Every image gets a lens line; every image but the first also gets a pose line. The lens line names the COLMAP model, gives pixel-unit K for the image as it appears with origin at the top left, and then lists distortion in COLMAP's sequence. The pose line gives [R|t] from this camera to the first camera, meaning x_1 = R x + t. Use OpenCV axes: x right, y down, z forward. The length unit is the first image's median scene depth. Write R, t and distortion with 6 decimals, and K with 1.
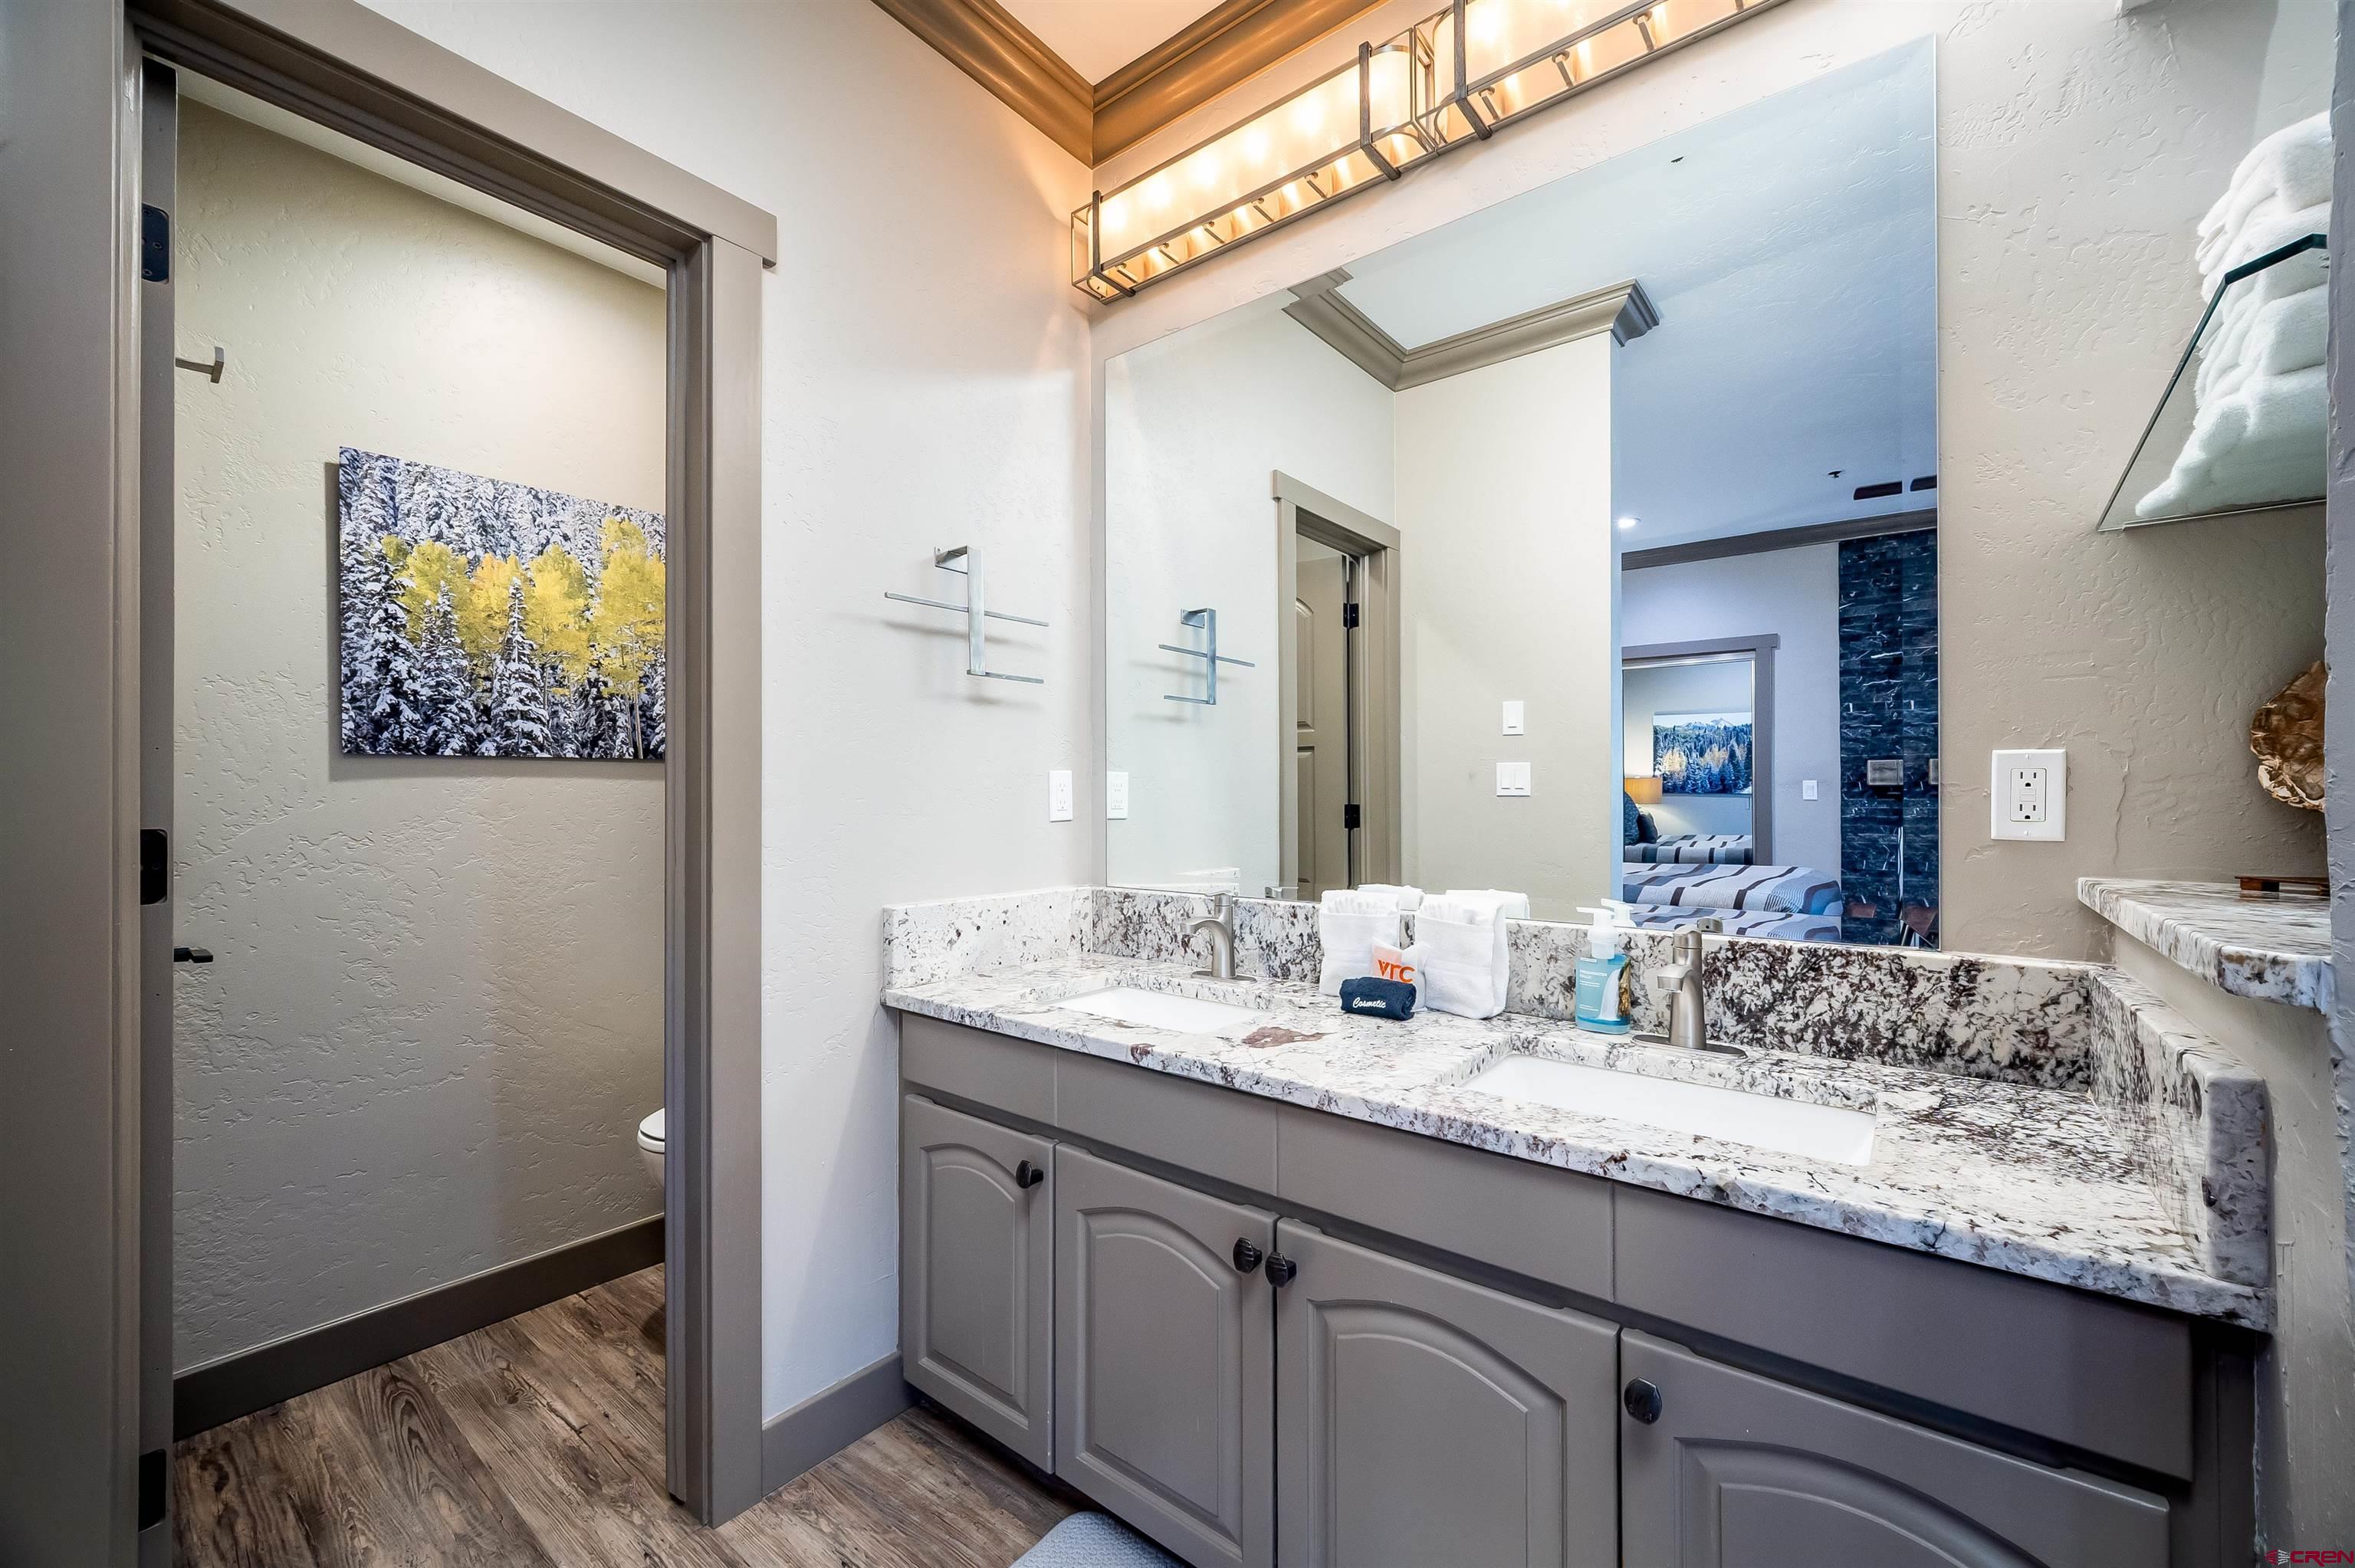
lens RADIAL K [[917.6, 0, 1177.0], [0, 917.6, 776.4], [0, 0, 1]] dist [-0.001562, 0.000089]
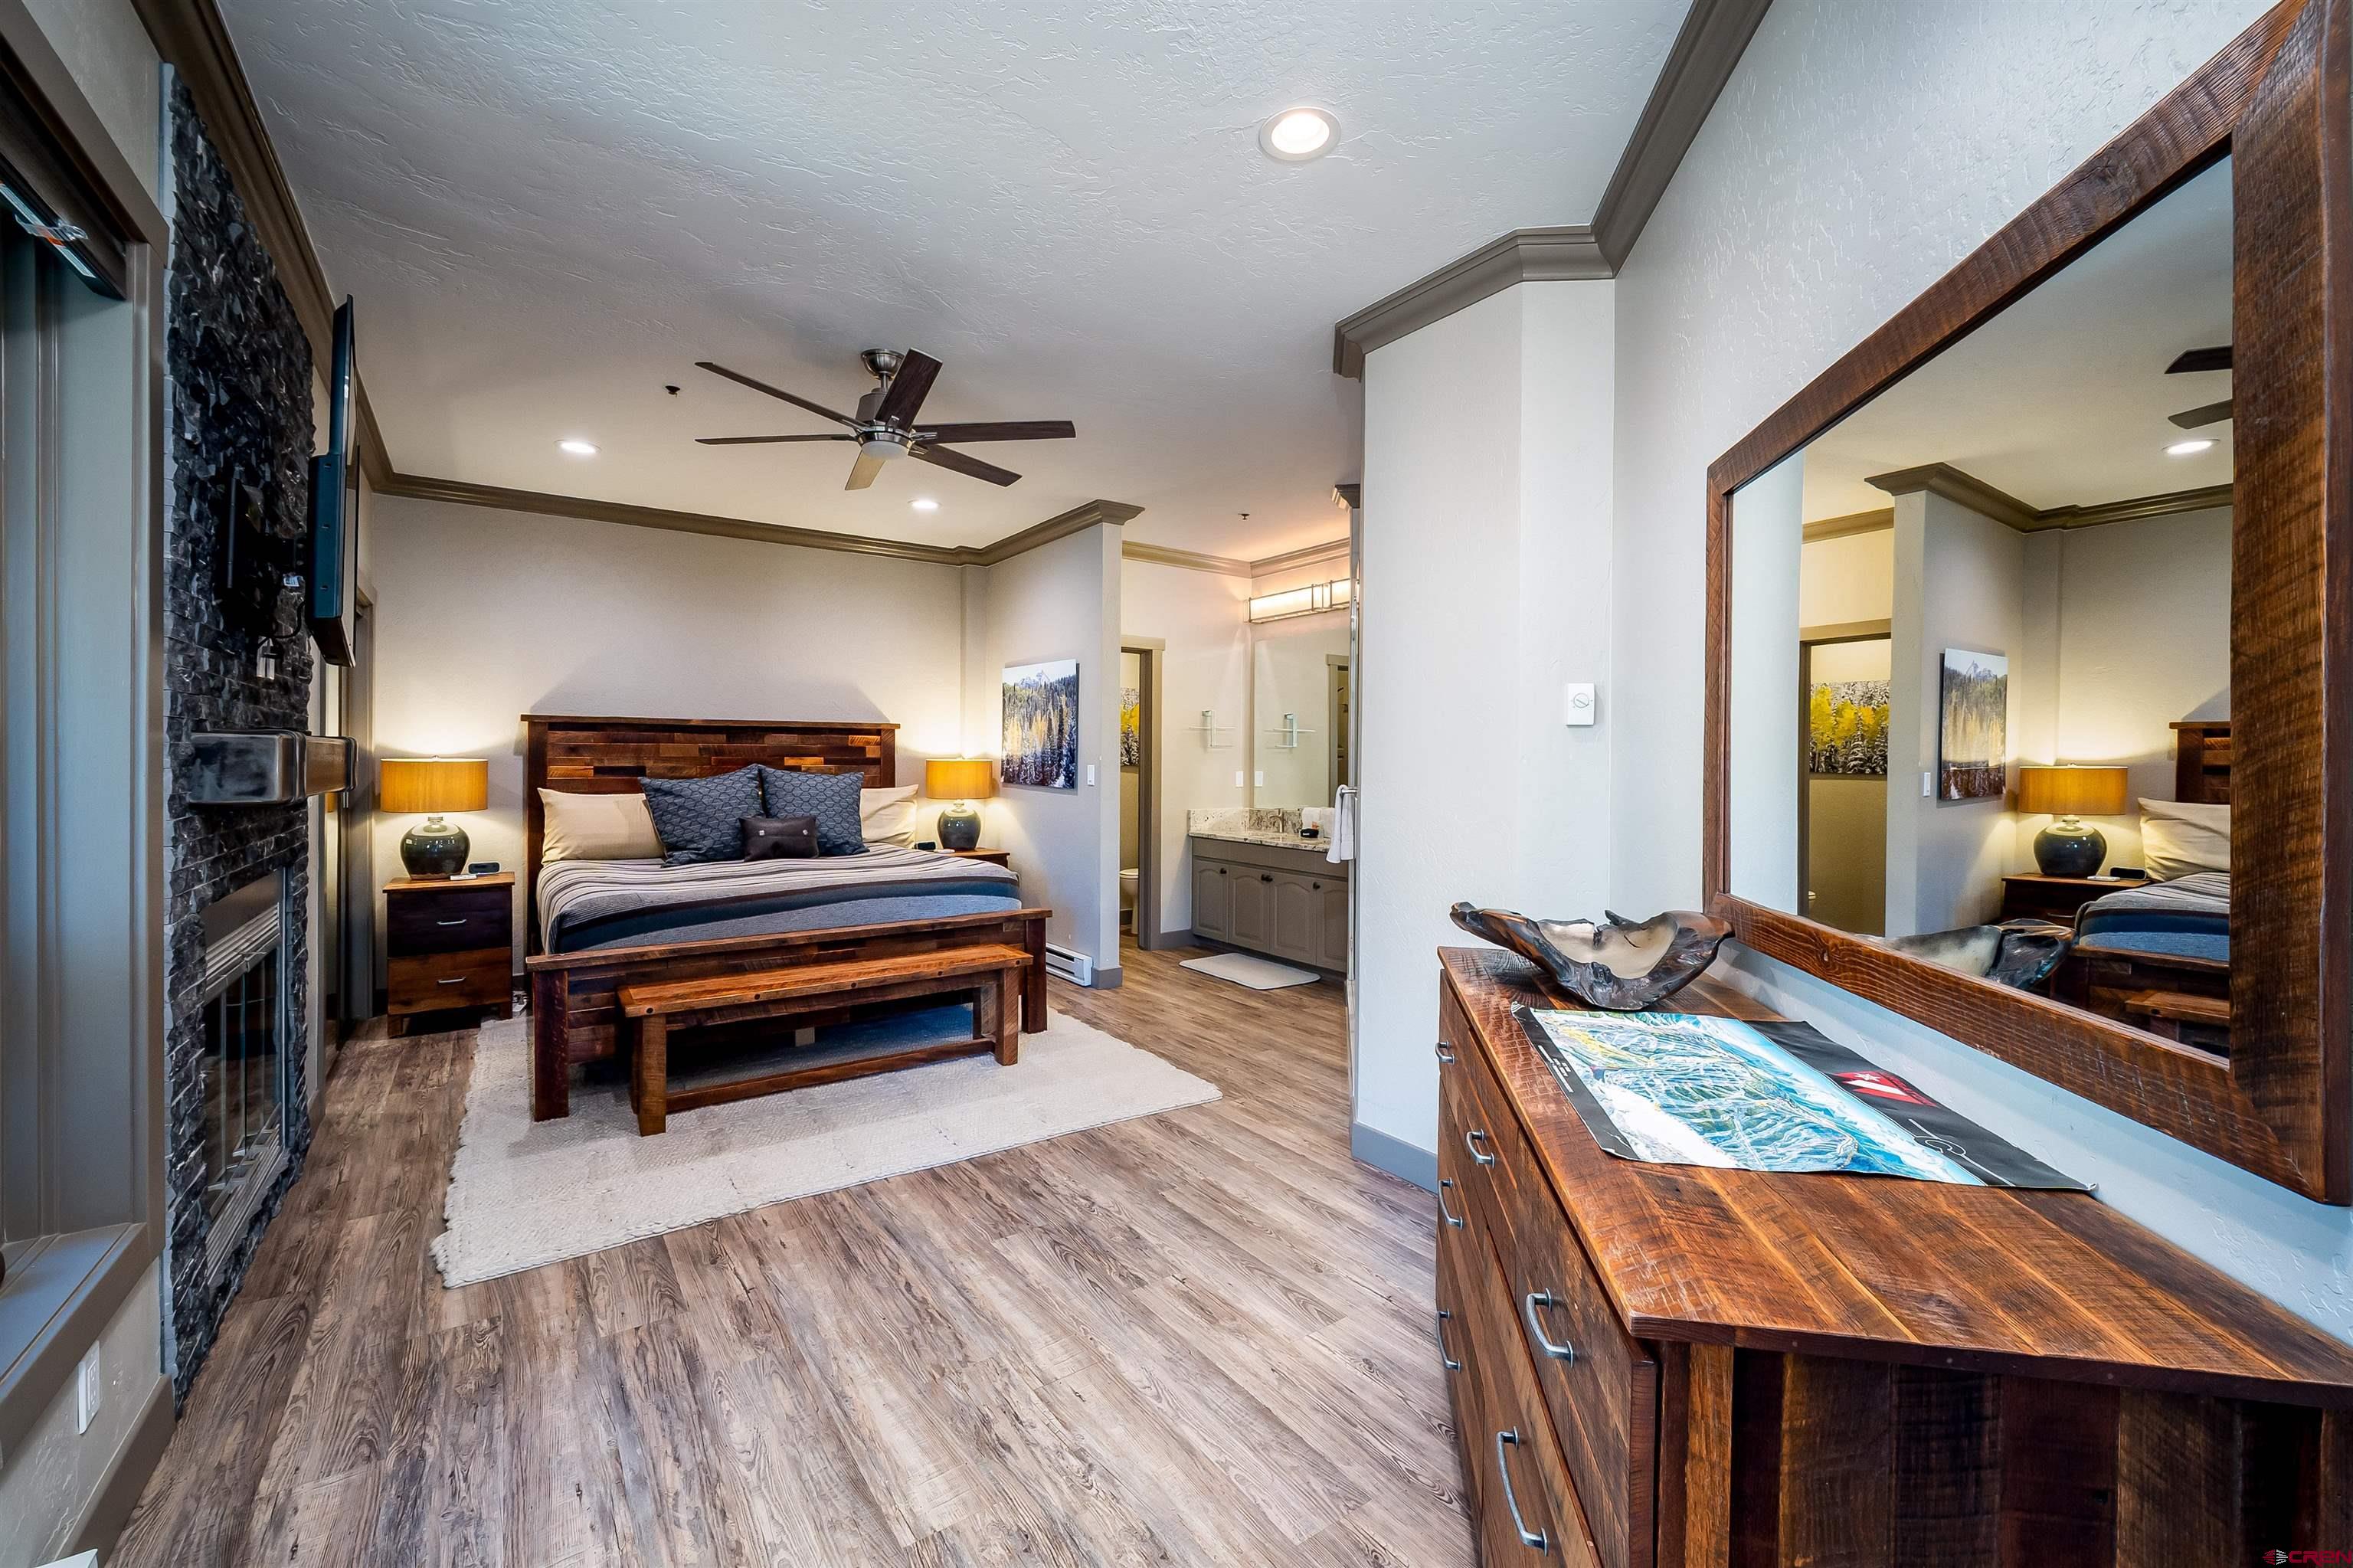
lens RADIAL K [[932.9, 0, 1151.6], [0, 932.9, 754.1], [0, 0, 1]] dist [-0.000843, -0.000262]
pose [[0.952943, 0.006999, -0.303070, 0.661554], [-0.003988, 0.999936, 0.010553, -0.116236], [0.303124, -0.008848, 0.952910, -2.559532]]
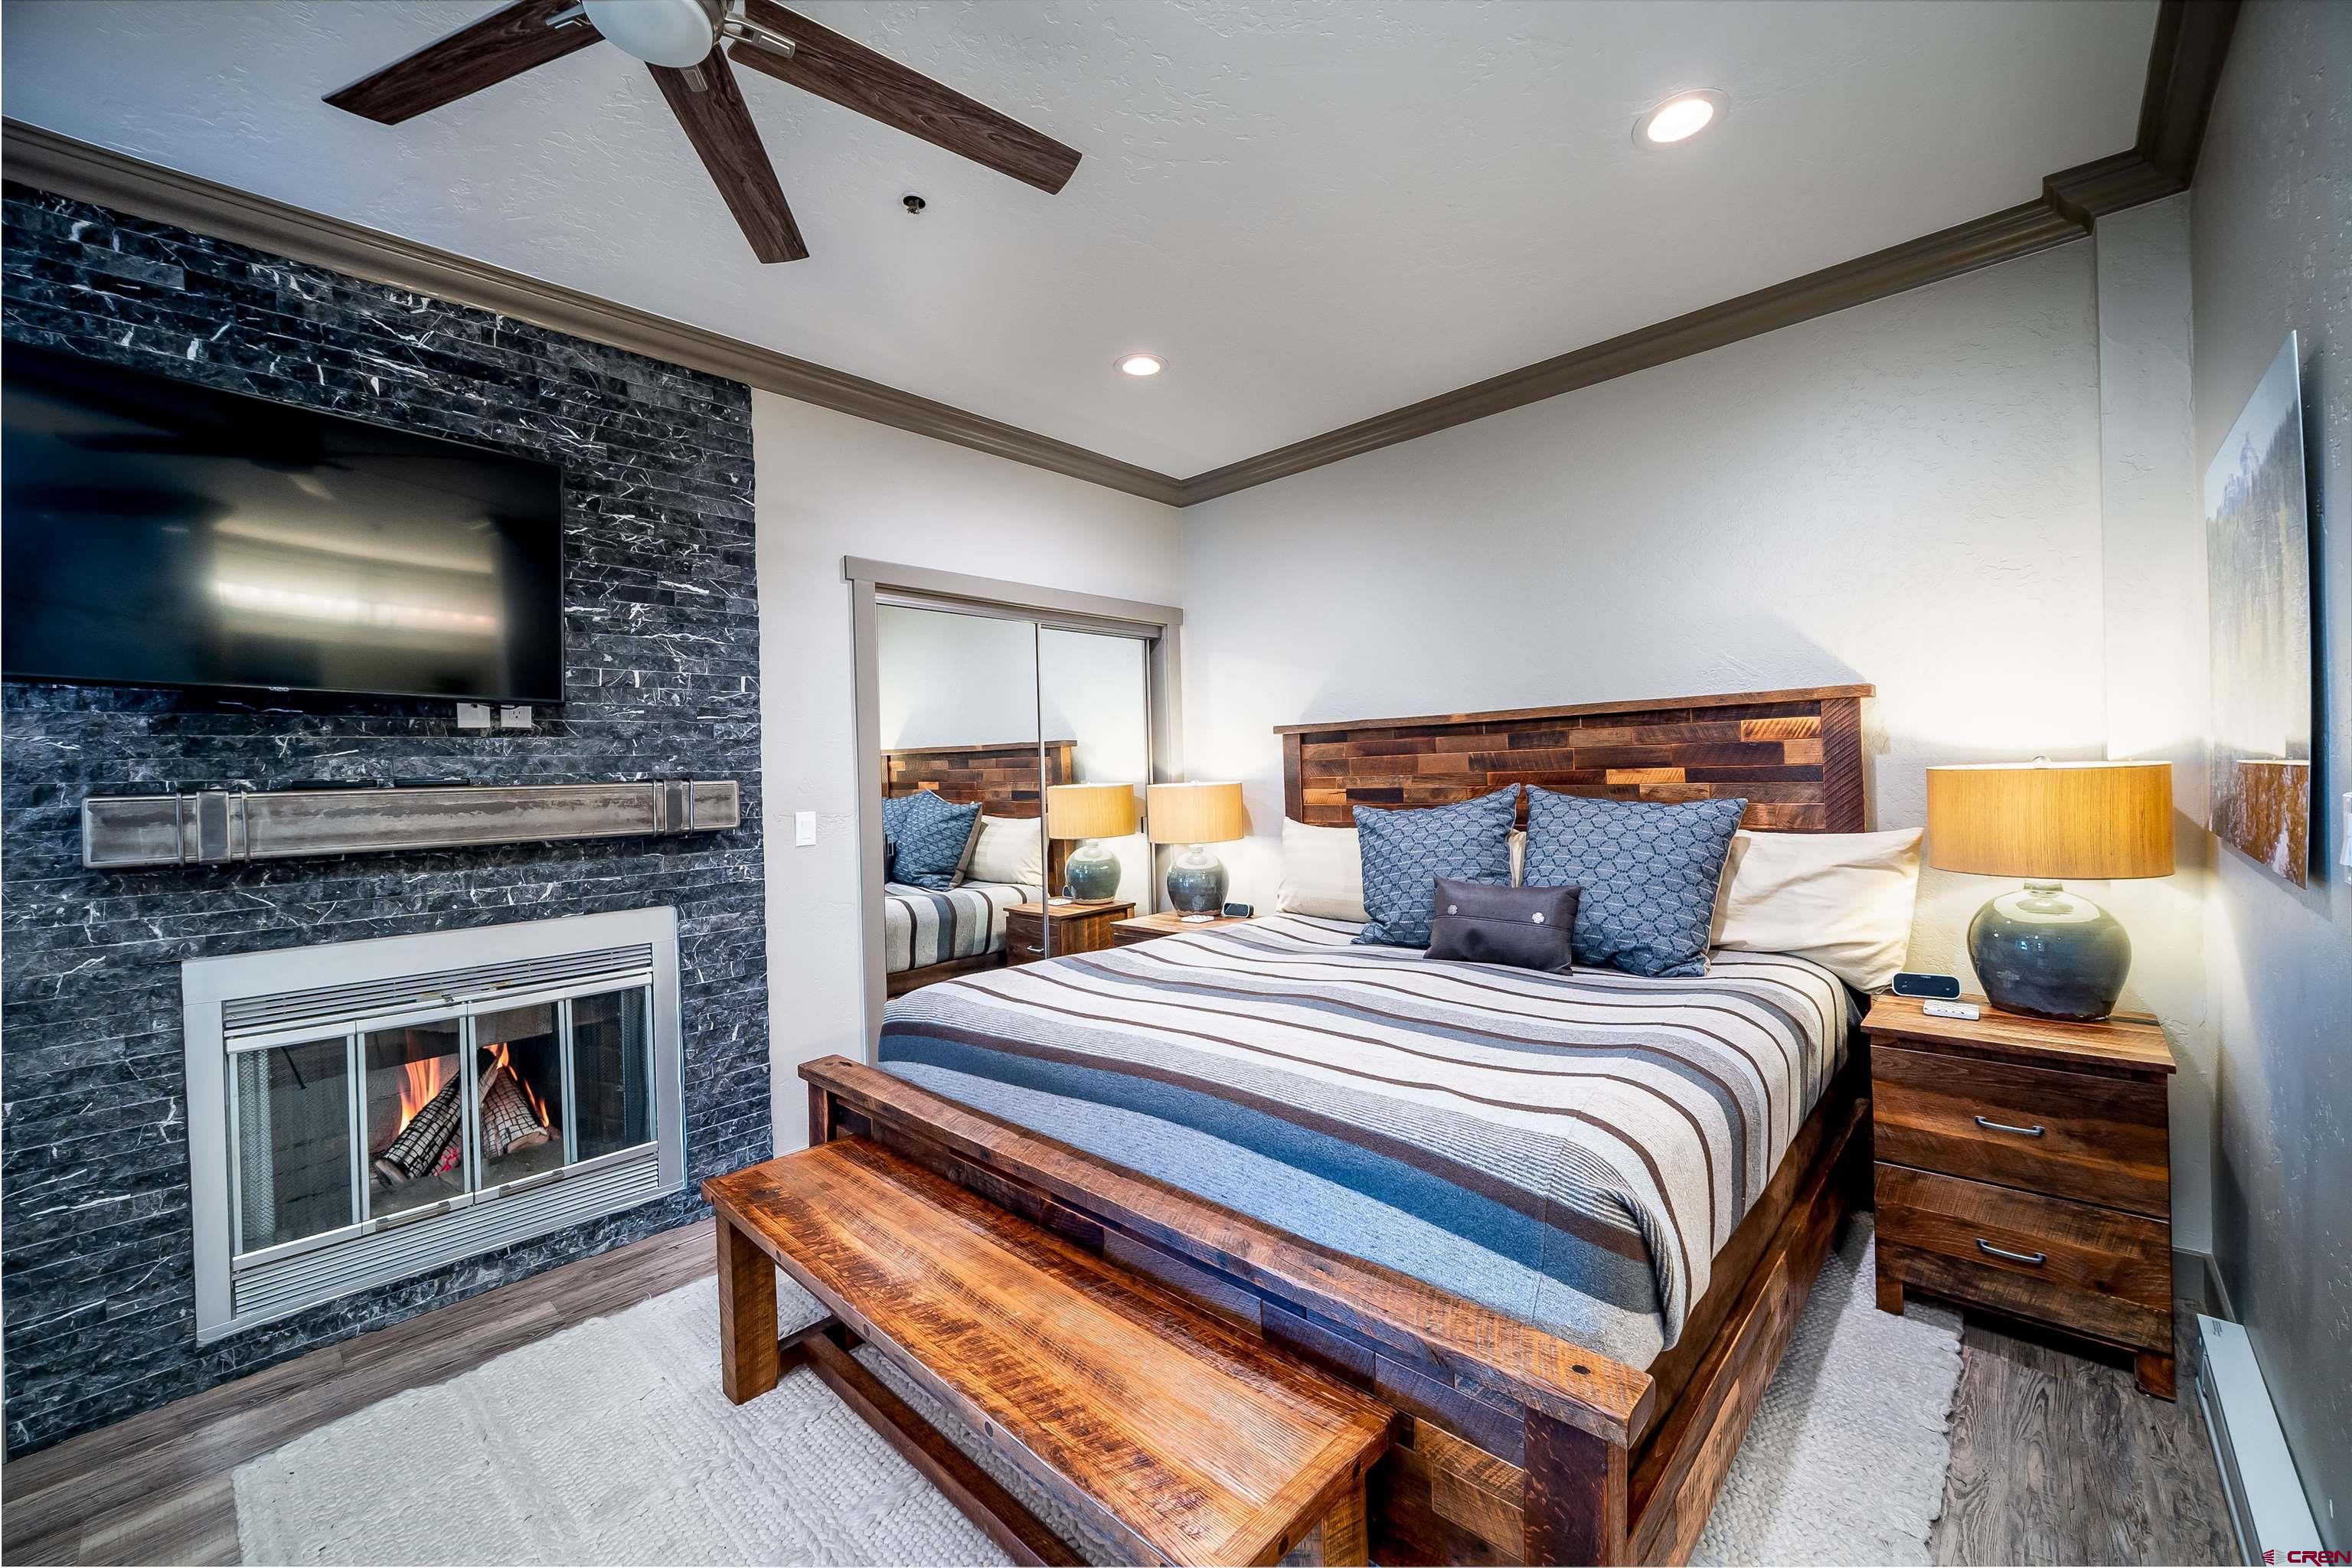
lens RADIAL K [[916.5, 0, 1175.5], [0, 916.5, 776.4], [0, 0, 1]] dist [-0.001562, 0.000089]
pose [[-0.094531, 0.010403, -0.995468, 0.270294], [0.044084, 0.999008, 0.006253, -0.099798], [0.994545, -0.043293, -0.094896, -0.536242]]
